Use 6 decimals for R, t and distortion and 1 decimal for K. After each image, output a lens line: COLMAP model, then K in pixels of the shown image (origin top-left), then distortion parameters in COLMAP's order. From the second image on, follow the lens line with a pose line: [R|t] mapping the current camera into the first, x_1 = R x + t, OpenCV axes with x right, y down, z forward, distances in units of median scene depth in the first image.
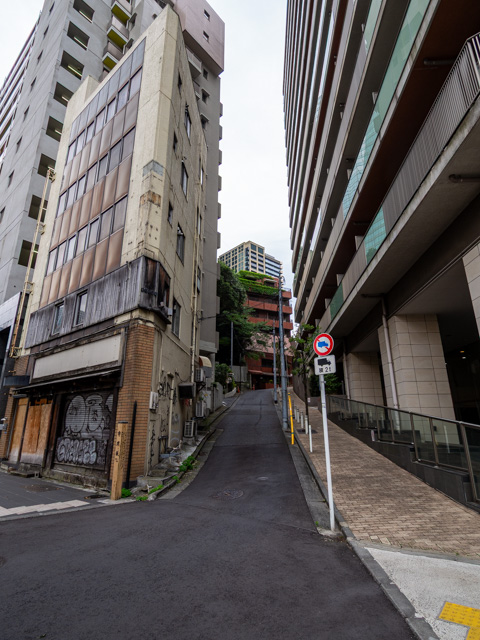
lens RADIAL K [[338.8, 0, 240.0], [0, 338.8, 320.0], [0, 0, 1]] dist [0.000879, -0.000845]
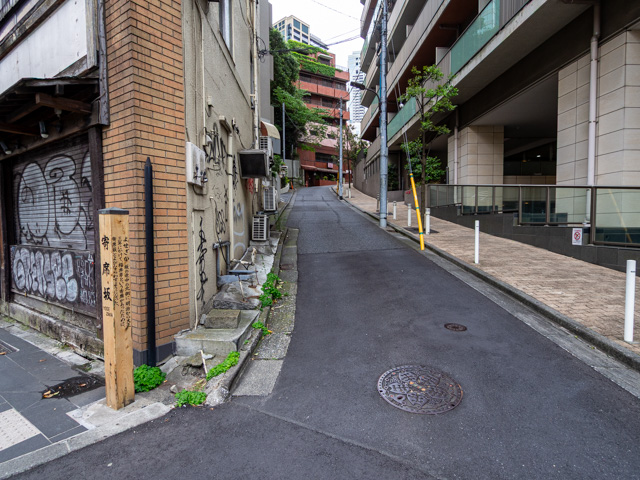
lens RADIAL K [[338.8, 0, 317.3], [0, 338.8, 241.8], [0, 0, 1]] dist [0.000879, -0.000845]
pose [[0.994416, -0.012557, 0.104781, -0.132569], [-0.024157, 0.939445, 0.341847, 0.159272], [-0.102728, -0.342469, 0.933896, 0.492878]]
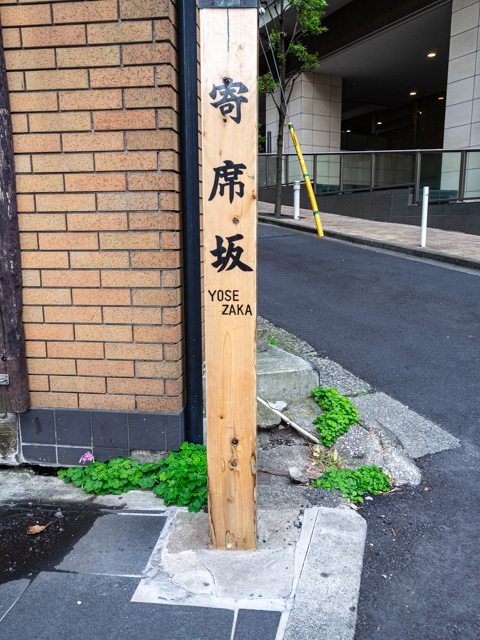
lens RADIAL K [[488.8, 0, 241.4], [0, 488.8, 317.1], [0, 0, 1]] dist [0.003807, 0.004092]
pose [[0.840612, -0.105419, 0.531280, -0.341780], [-0.149751, 0.897408, 0.415010, 0.251477], [-0.520525, -0.428422, 0.738586, 0.633919]]
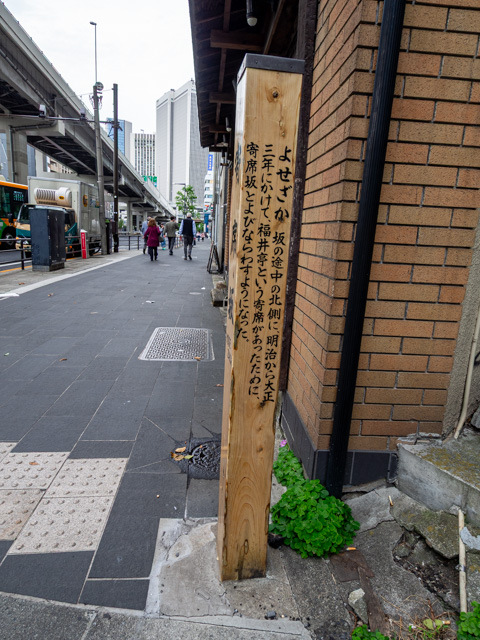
lens RADIAL K [[402.9, 0, 237.6], [0, 402.9, 315.0], [0, 0, 1]] dist [0.006236, 0.000689]
pose [[0.701903, 0.177216, -0.689874, -0.182983], [0.161063, 0.903977, 0.396087, 0.247614], [0.693823, -0.389128, 0.605961, 0.670627]]
